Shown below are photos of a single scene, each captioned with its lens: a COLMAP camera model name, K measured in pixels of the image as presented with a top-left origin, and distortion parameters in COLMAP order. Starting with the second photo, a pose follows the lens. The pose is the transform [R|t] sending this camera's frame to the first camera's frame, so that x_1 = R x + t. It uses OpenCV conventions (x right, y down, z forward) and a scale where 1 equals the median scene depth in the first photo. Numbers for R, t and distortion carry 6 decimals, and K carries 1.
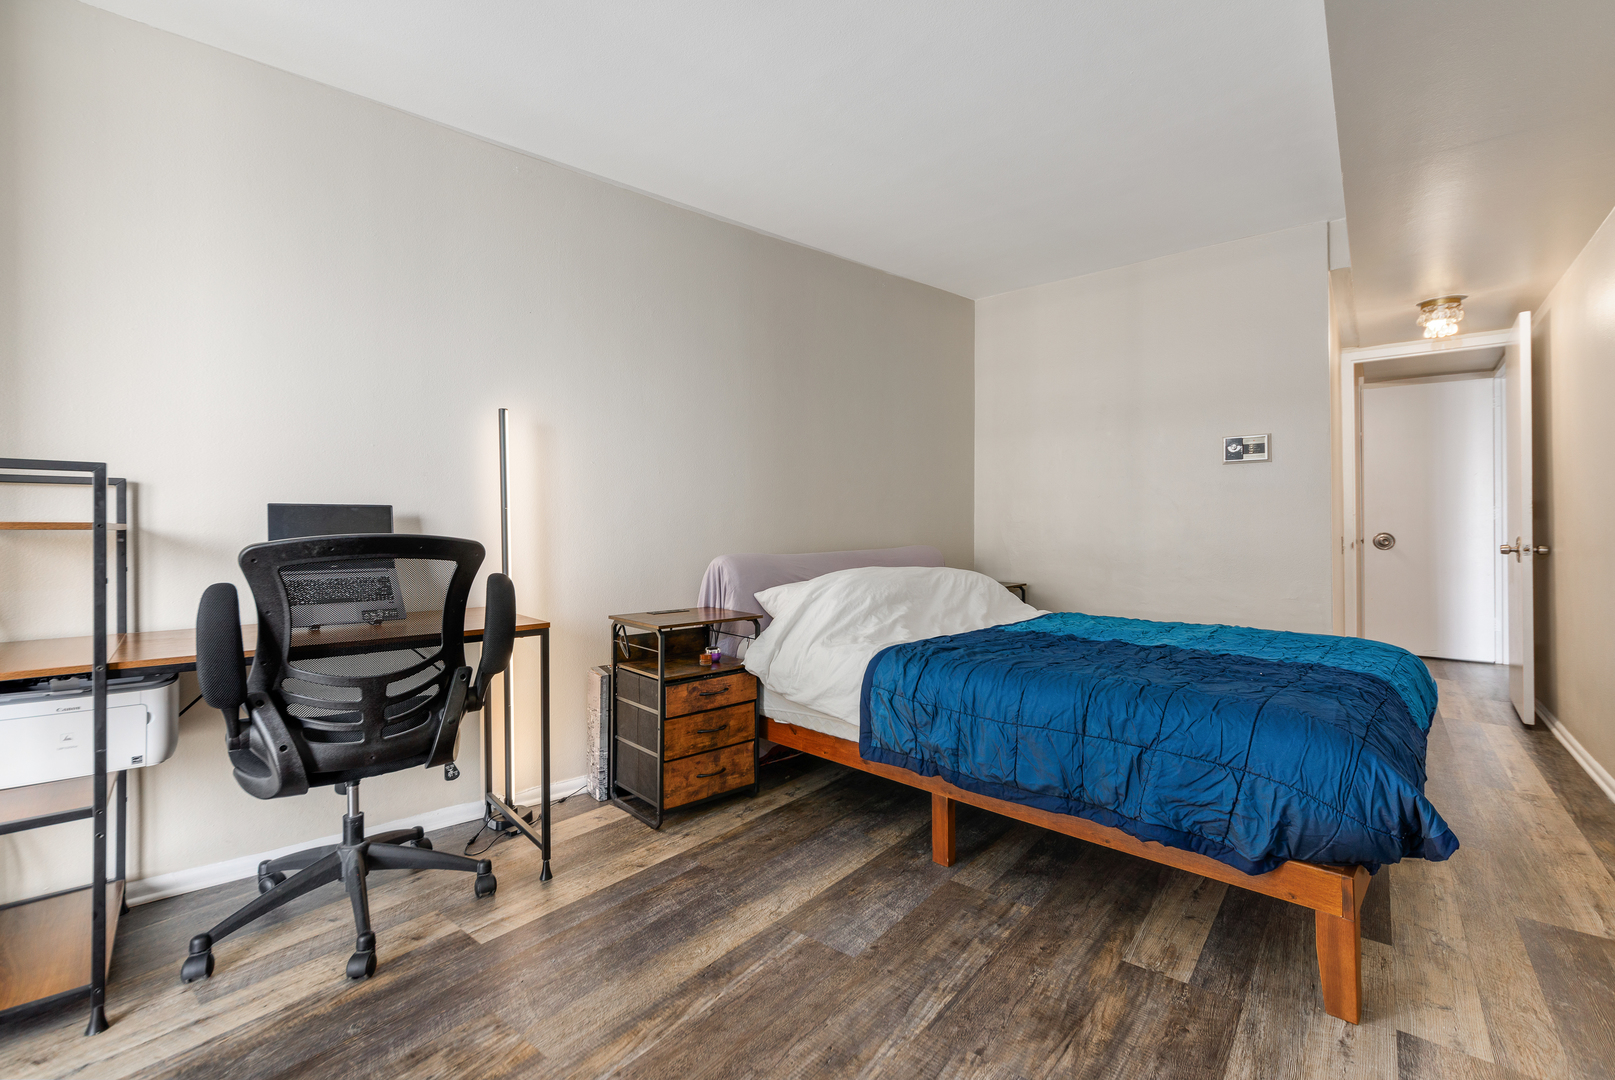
lens RADIAL K [[722.8, 0, 807.5], [0, 722.8, 540.0], [0, 0, 1]] dist [0.012172, -0.000061]
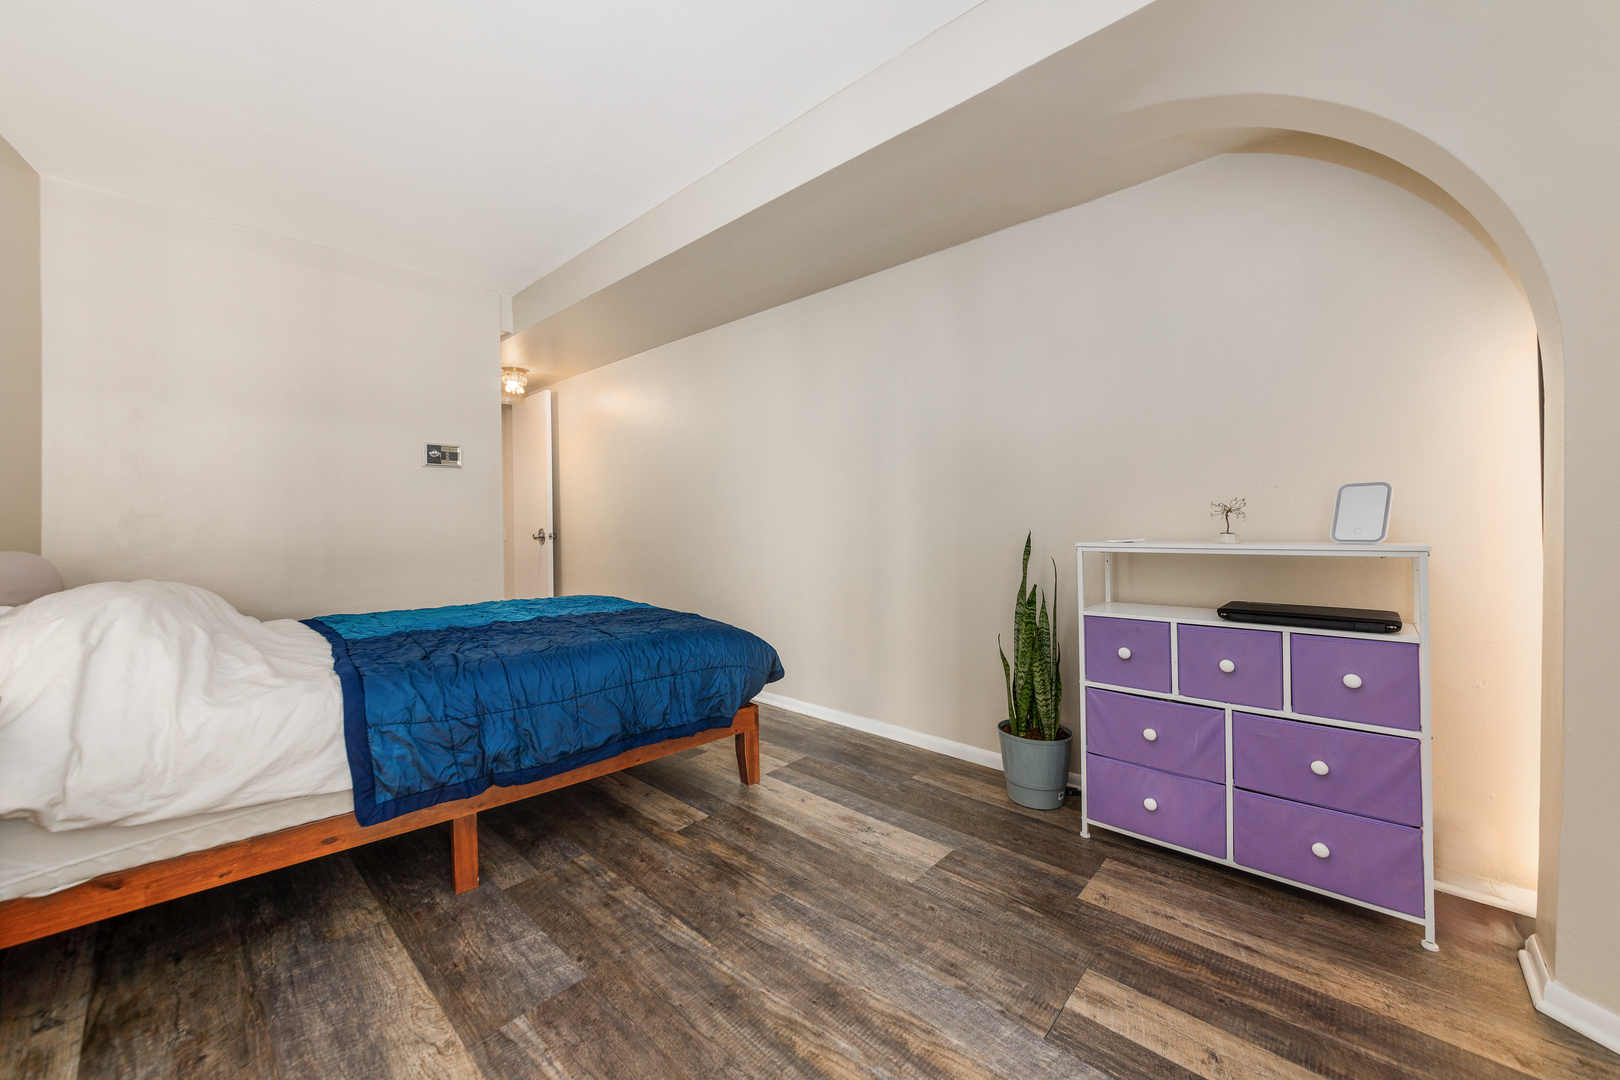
lens RADIAL K [[624.2, 0, 813.9], [0, 624.2, 546.4], [0, 0, 1]] dist [0.001118, 0.000281]
pose [[0.043161, -0.035950, 0.998421, -0.636283], [0.025434, 0.999068, 0.034873, 0.002710], [-0.998744, 0.023889, 0.044035, 0.596014]]
